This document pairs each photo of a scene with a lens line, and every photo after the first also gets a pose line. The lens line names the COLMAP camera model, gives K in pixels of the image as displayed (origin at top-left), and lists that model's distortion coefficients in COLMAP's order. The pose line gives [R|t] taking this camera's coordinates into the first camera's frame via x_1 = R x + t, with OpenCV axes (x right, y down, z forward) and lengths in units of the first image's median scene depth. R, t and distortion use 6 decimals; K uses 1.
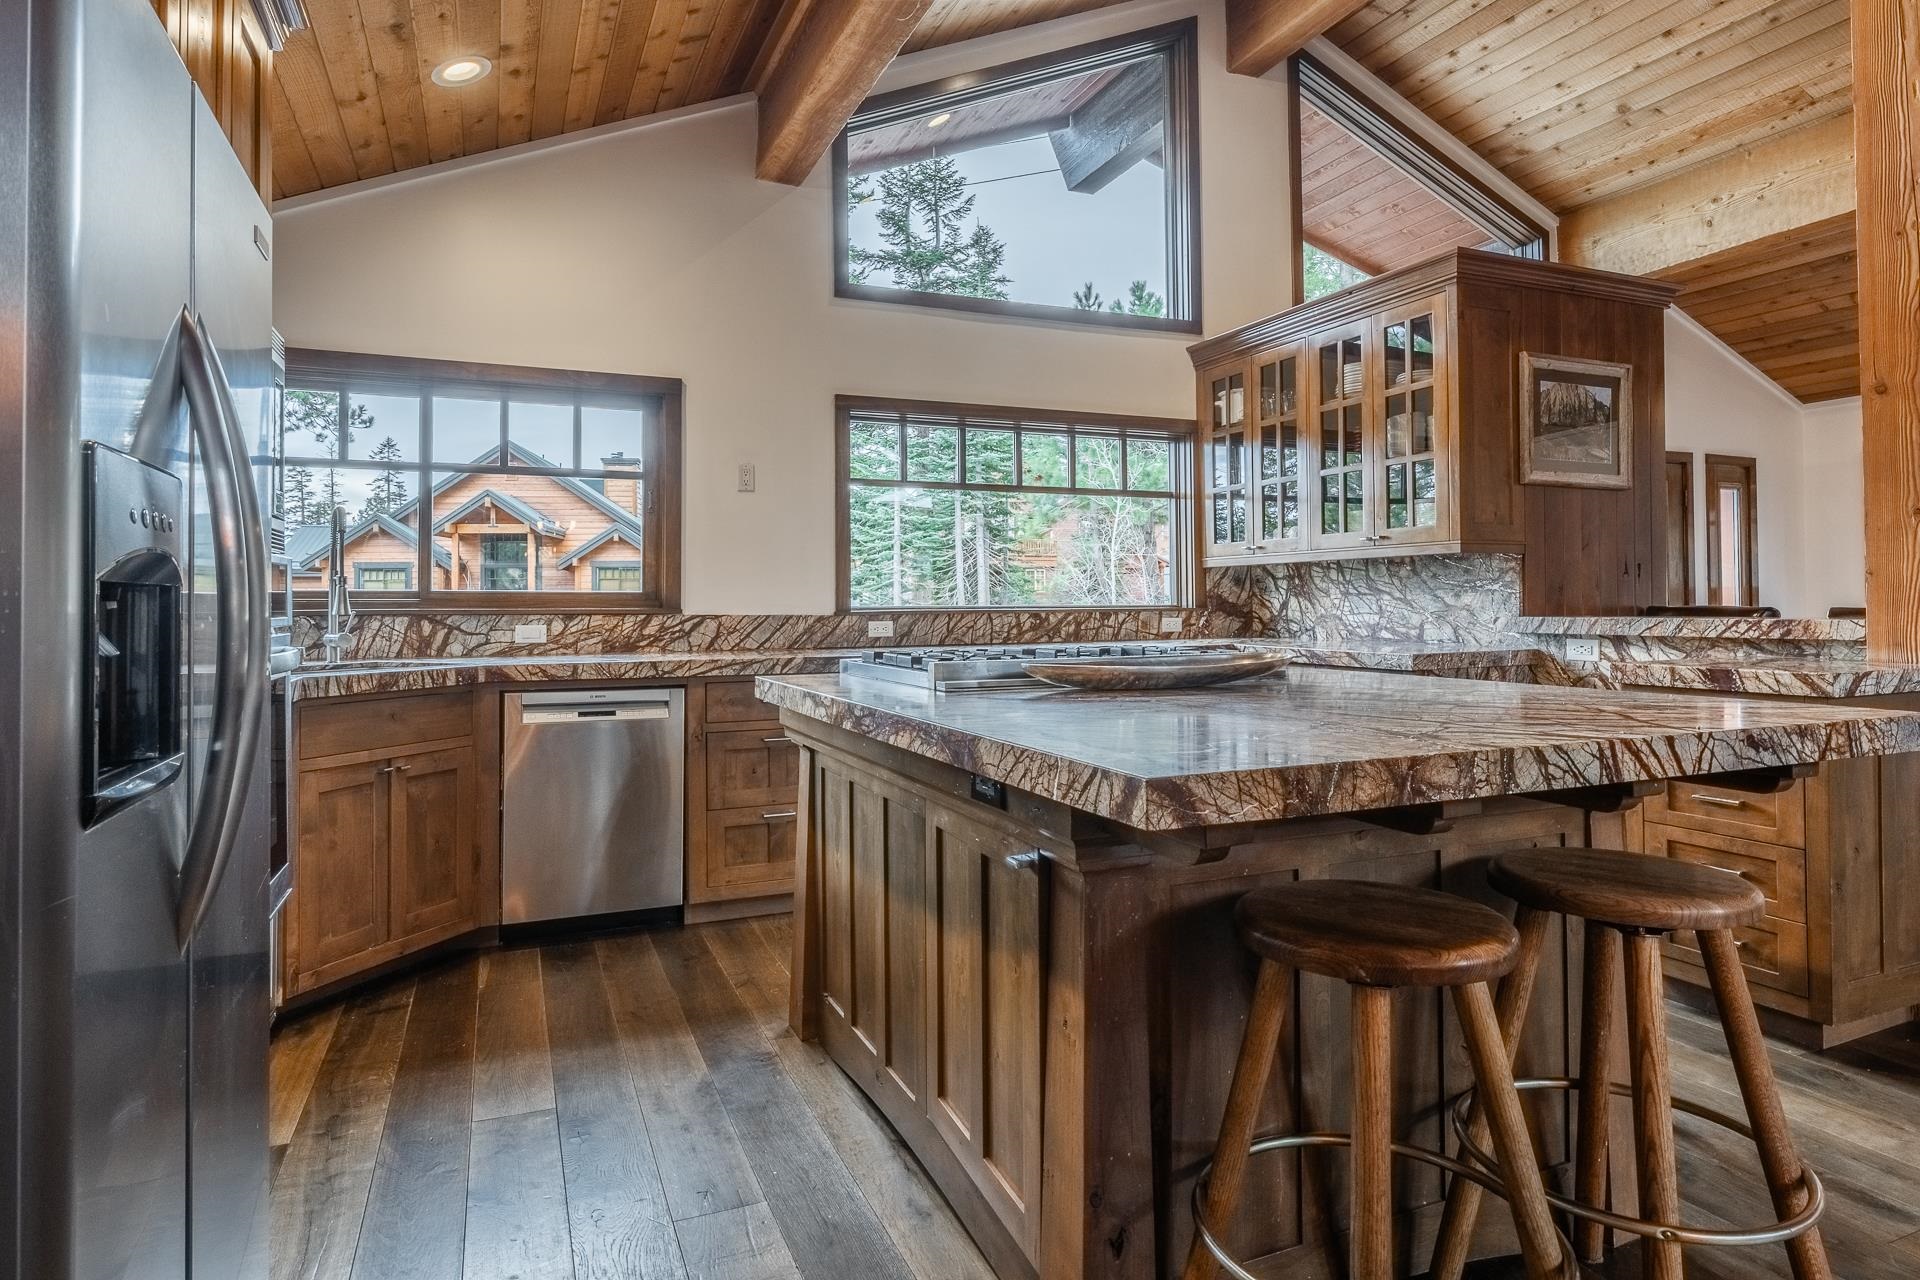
lens RADIAL K [[1048.5, 0, 953.2], [0, 1048.5, 586.4], [0, 0, 1]] dist [-0.000206, 0.001080]
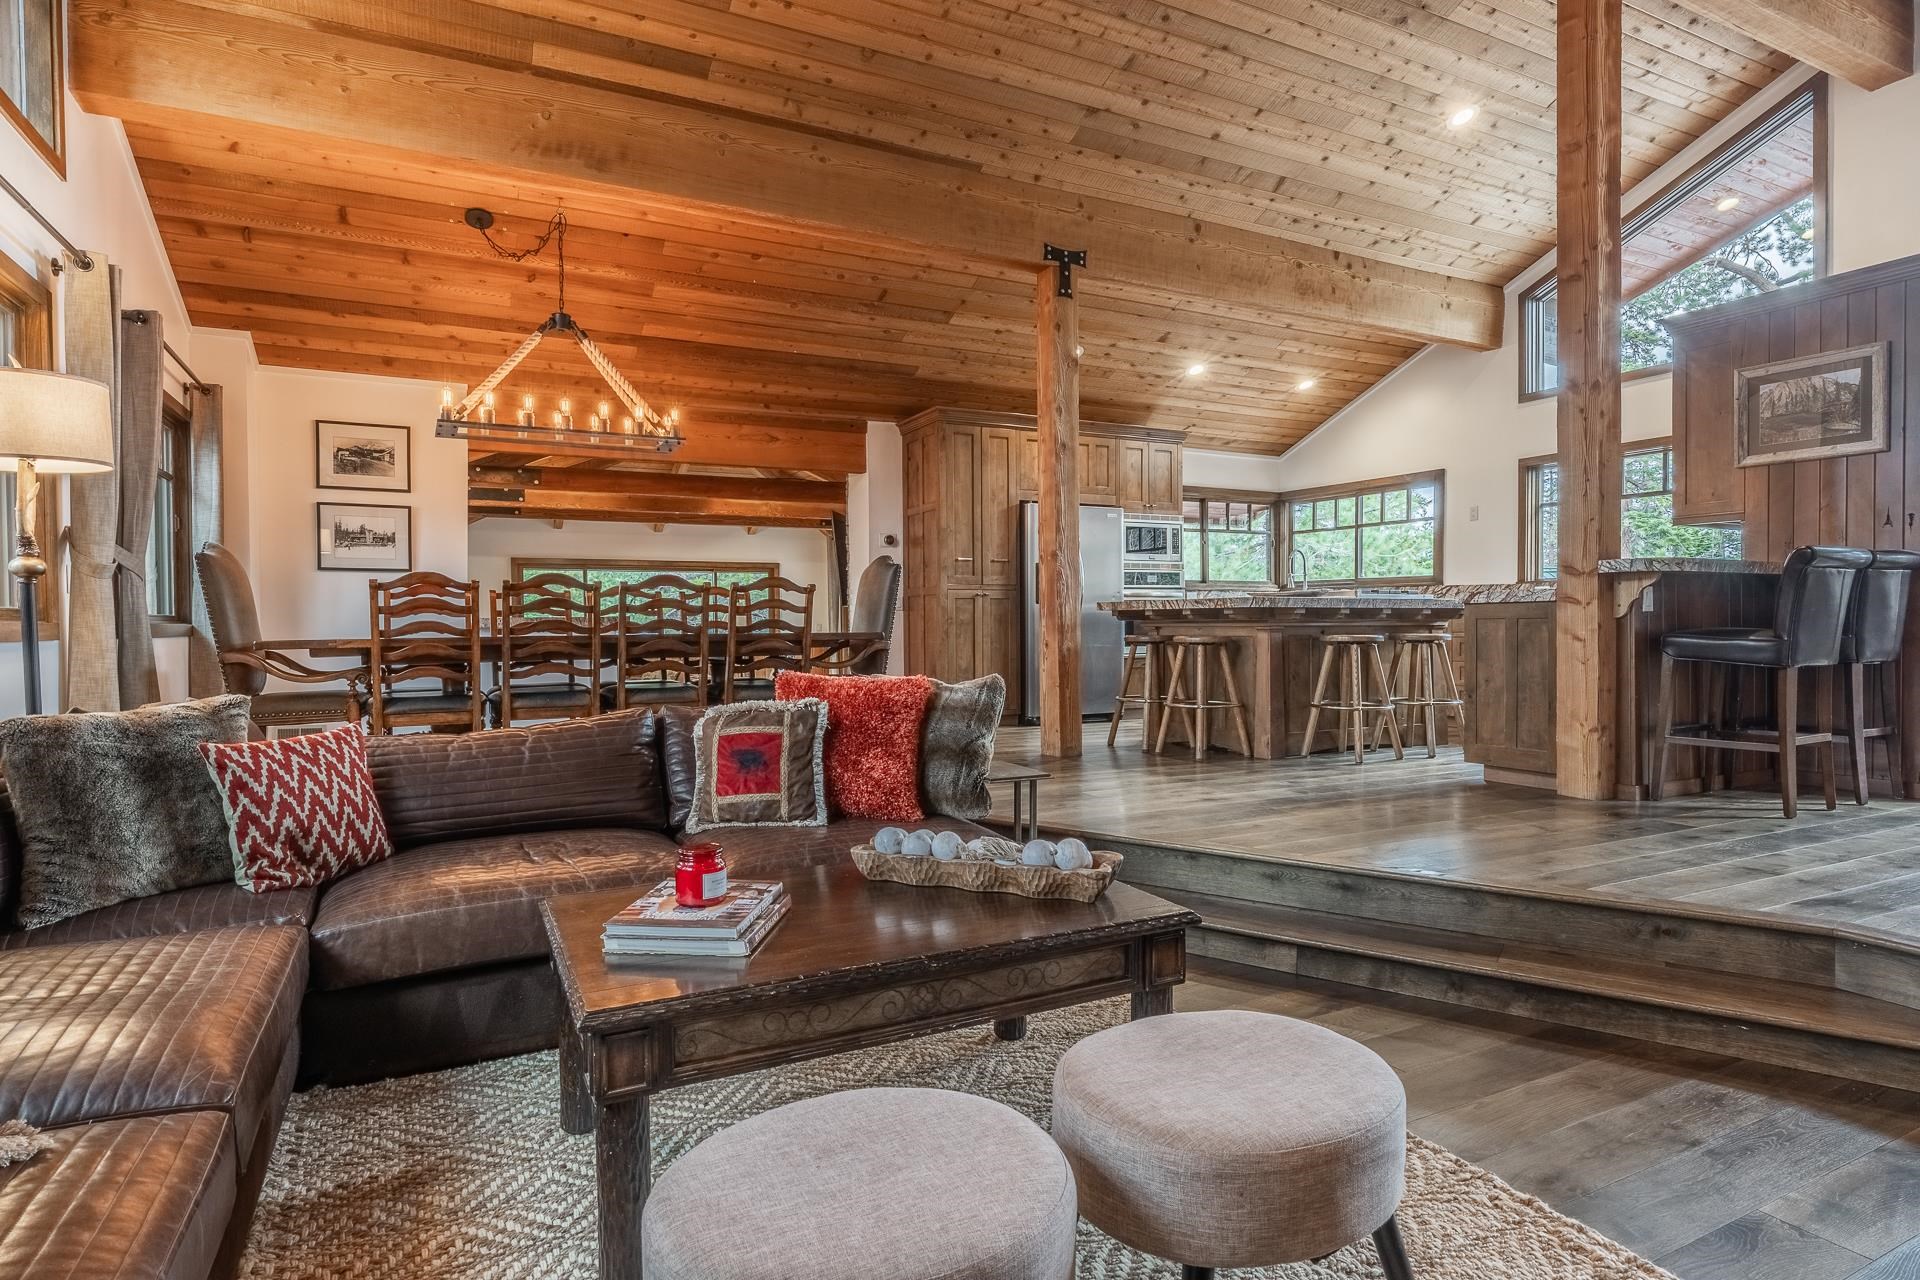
lens RADIAL K [[1020.9, 0, 938.5], [0, 1020.9, 641.3], [0, 0, 1]] dist [-0.004069, -0.001187]
pose [[0.066680, 0.024545, -0.997472, 1.512432], [0.022060, 0.999417, 0.026067, 0.057032], [0.997530, -0.023742, 0.066100, -0.098461]]
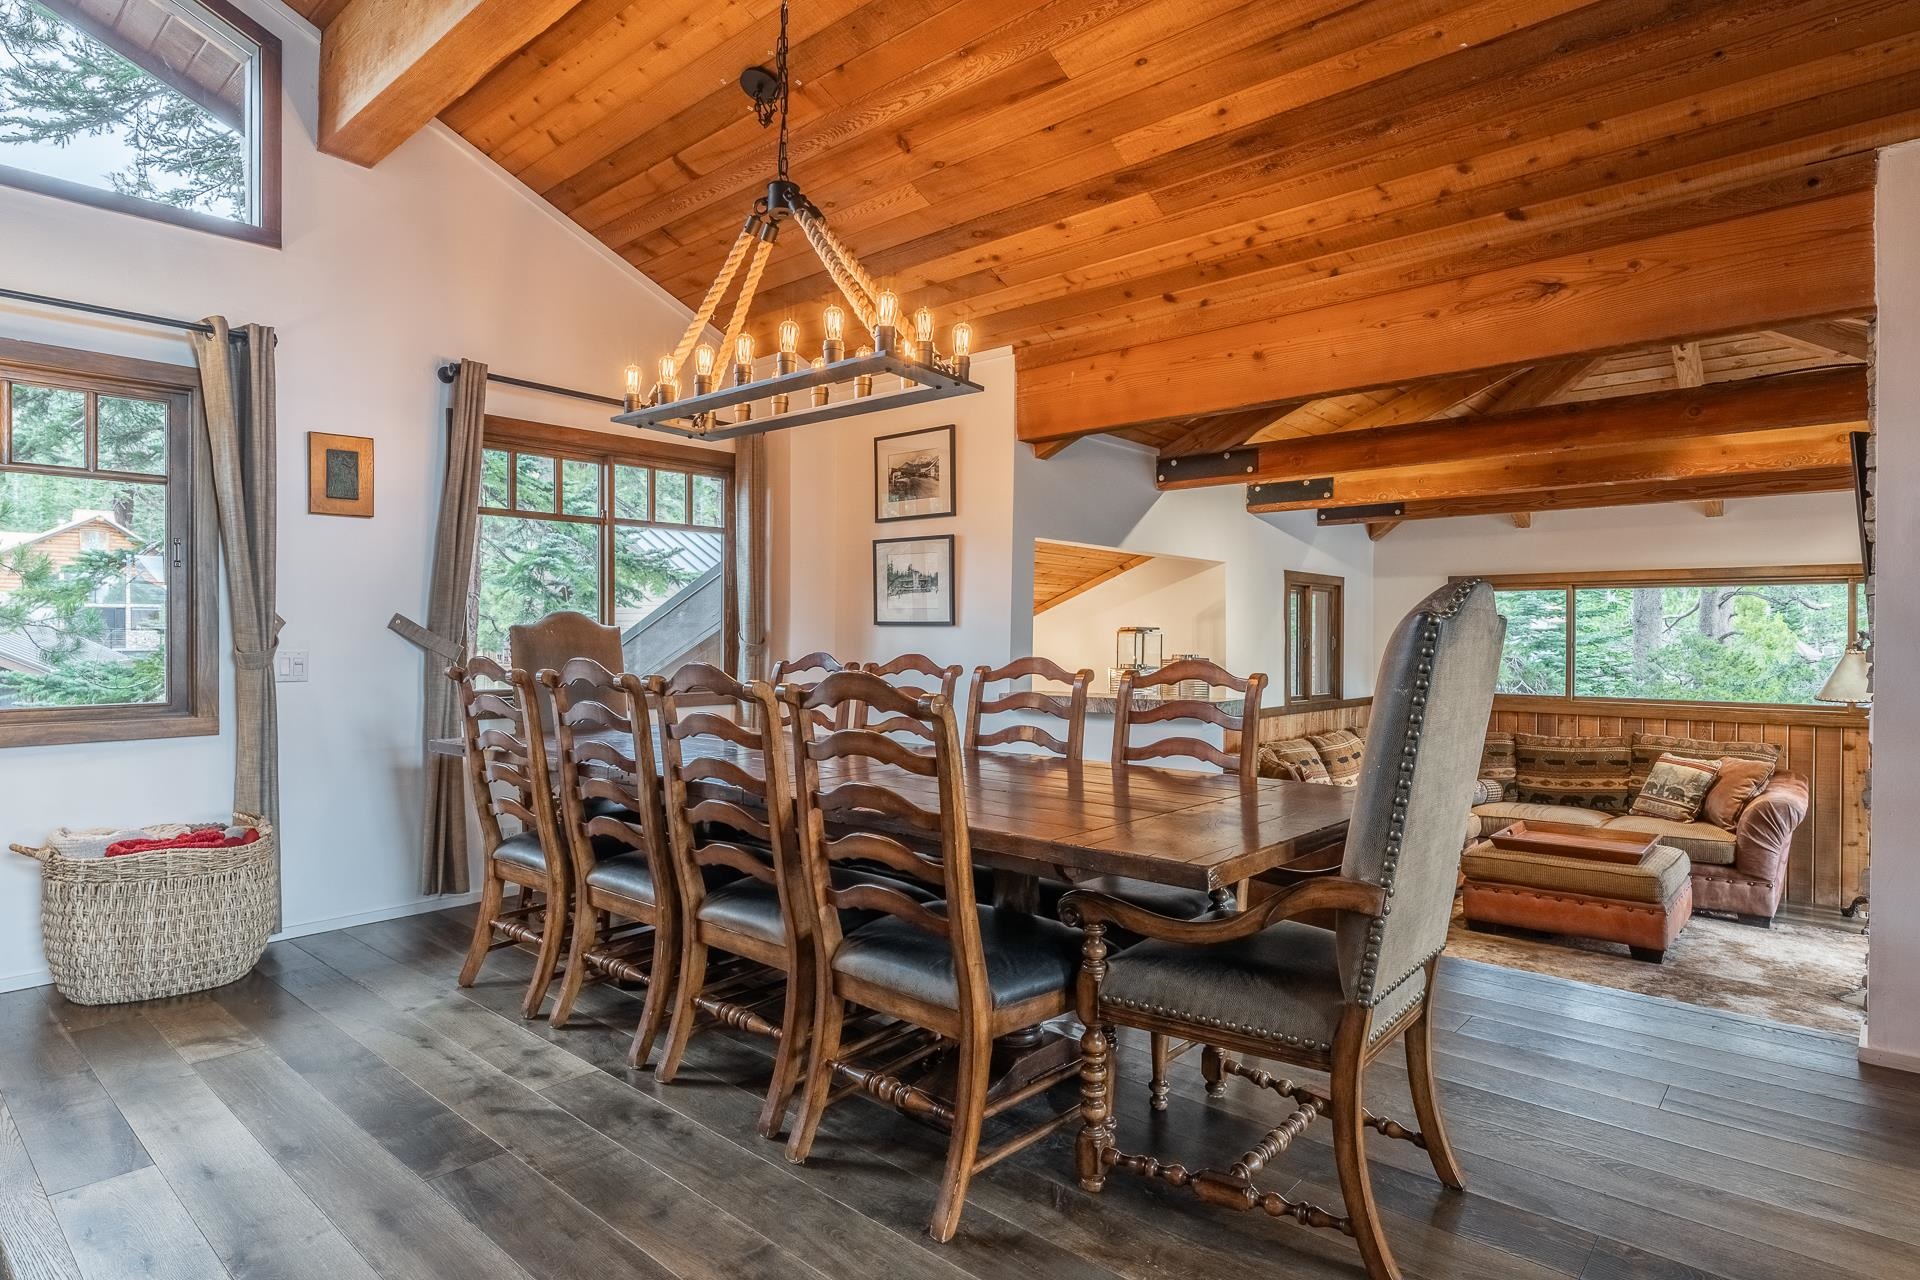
lens RADIAL K [[1037.3, 0, 941.5], [0, 1037.3, 640.2], [0, 0, 1]] dist [-0.002919, -0.000561]
pose [[-0.901317, 0.008091, -0.433085, 0.492306], [0.010809, 0.999934, -0.003816, -0.000623], [0.433026, -0.008121, -0.901345, 0.202539]]
